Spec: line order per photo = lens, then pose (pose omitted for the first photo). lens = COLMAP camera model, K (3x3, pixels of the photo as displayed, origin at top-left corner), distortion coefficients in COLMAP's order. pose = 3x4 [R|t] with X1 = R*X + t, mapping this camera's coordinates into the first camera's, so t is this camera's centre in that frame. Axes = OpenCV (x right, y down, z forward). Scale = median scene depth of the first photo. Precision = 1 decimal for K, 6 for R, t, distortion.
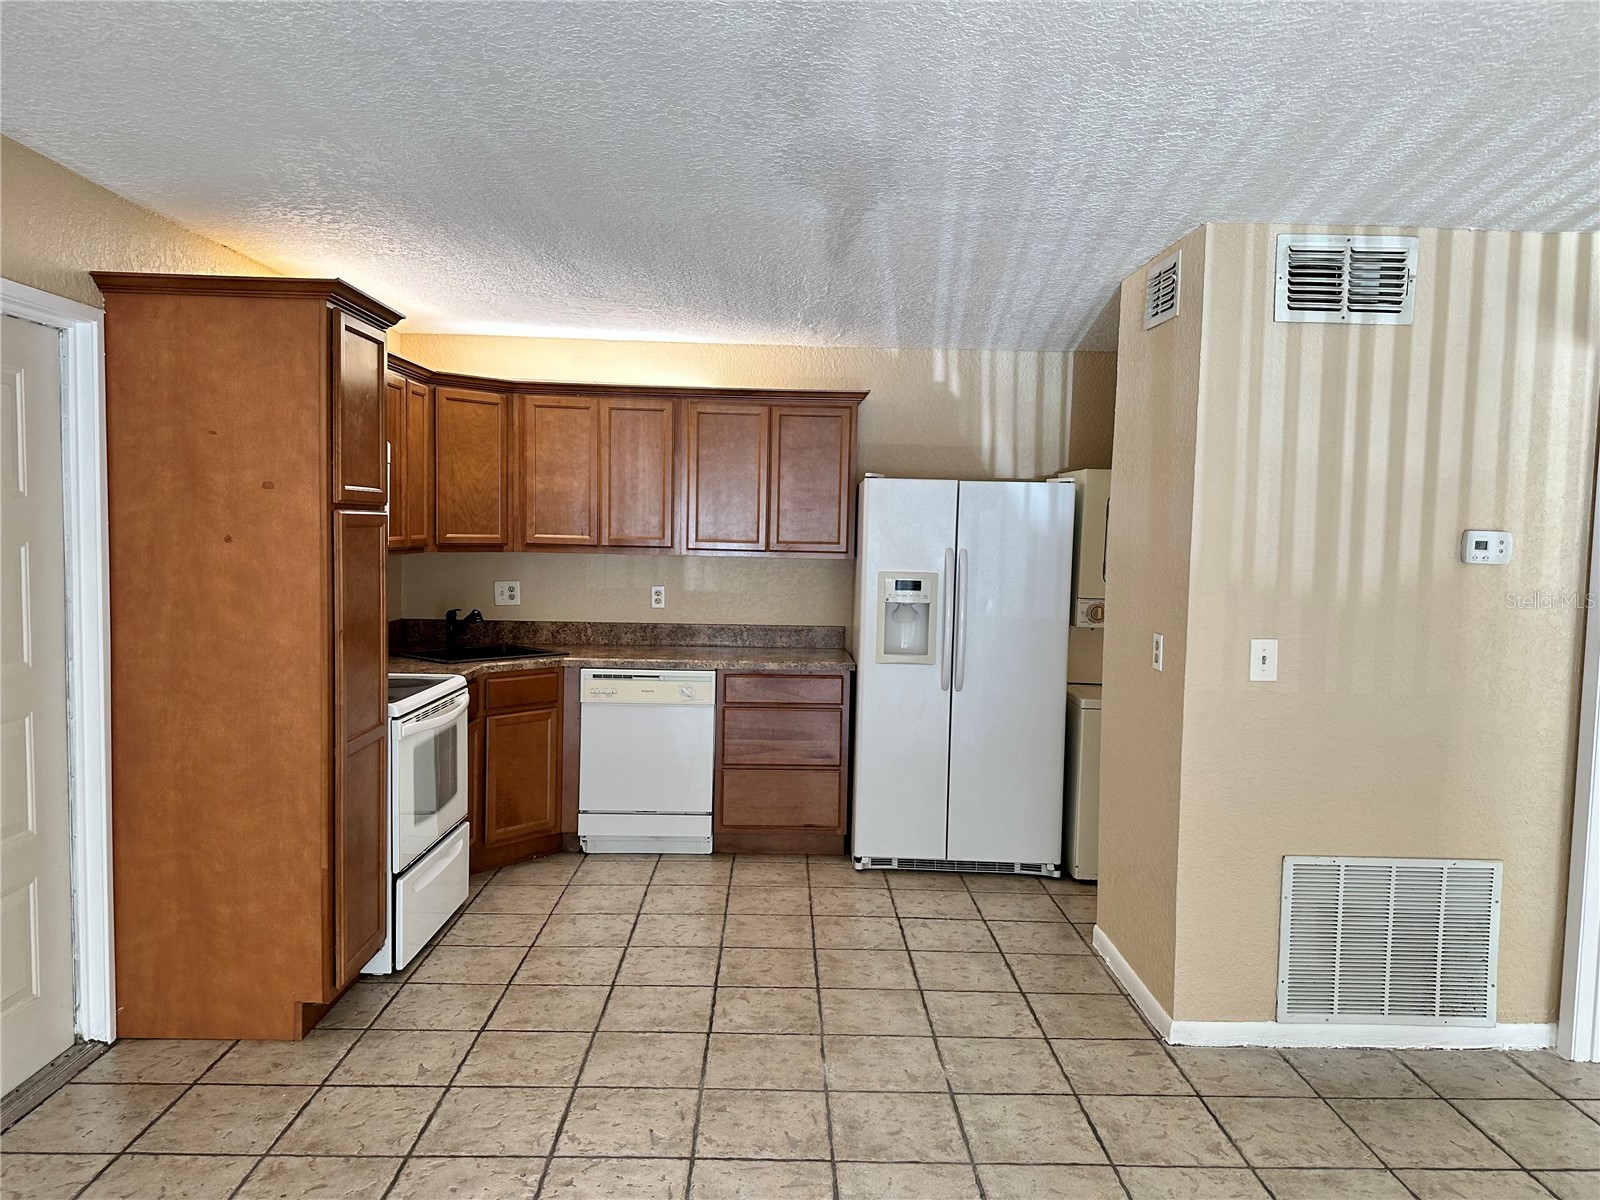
lens RADIAL K [[1123.7, 0, 800.0], [0, 1123.7, 600.0], [0, 0, 1]] dist [0.101629, -0.117787]
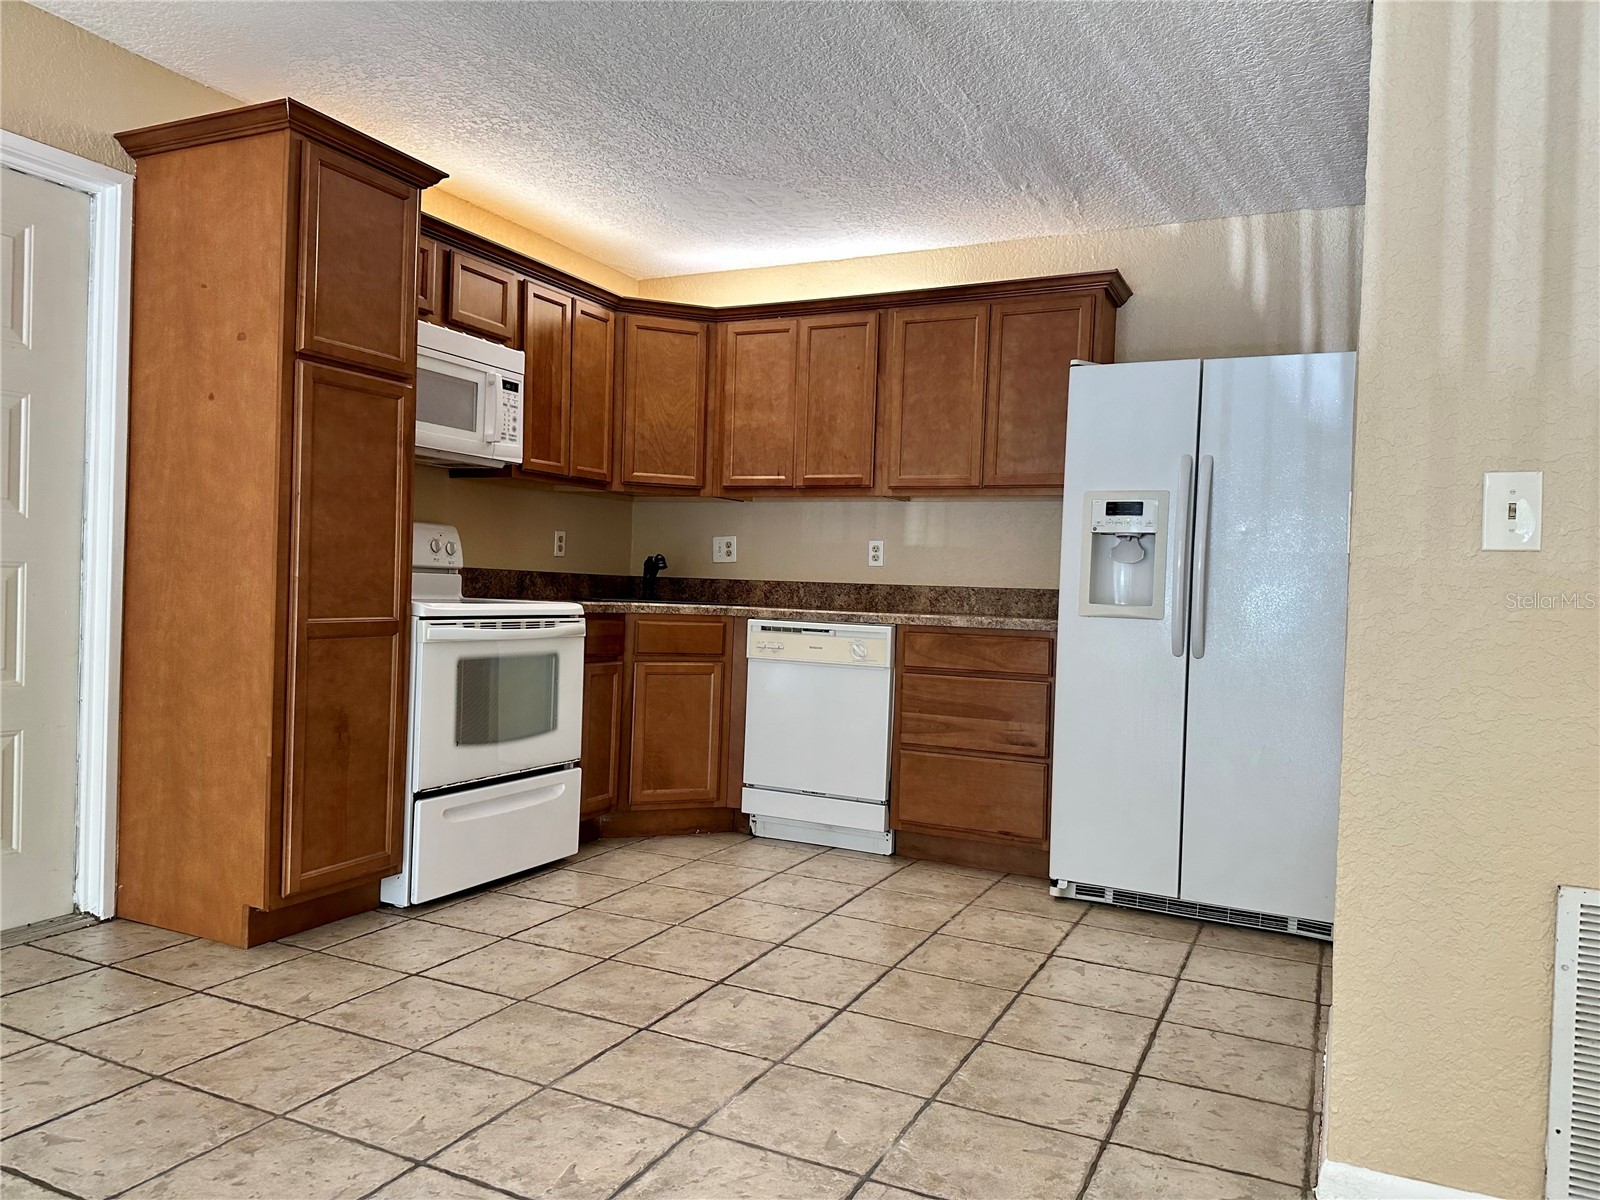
lens RADIAL K [[1123.7, 0, 800.0], [0, 1123.7, 600.0], [0, 0, 1]] dist [0.101629, -0.117787]
pose [[0.892430, 0.015458, -0.450921, 0.242799], [-0.044694, 0.997526, -0.054259, 0.095662], [0.448967, 0.068575, 0.890913, 0.254712]]
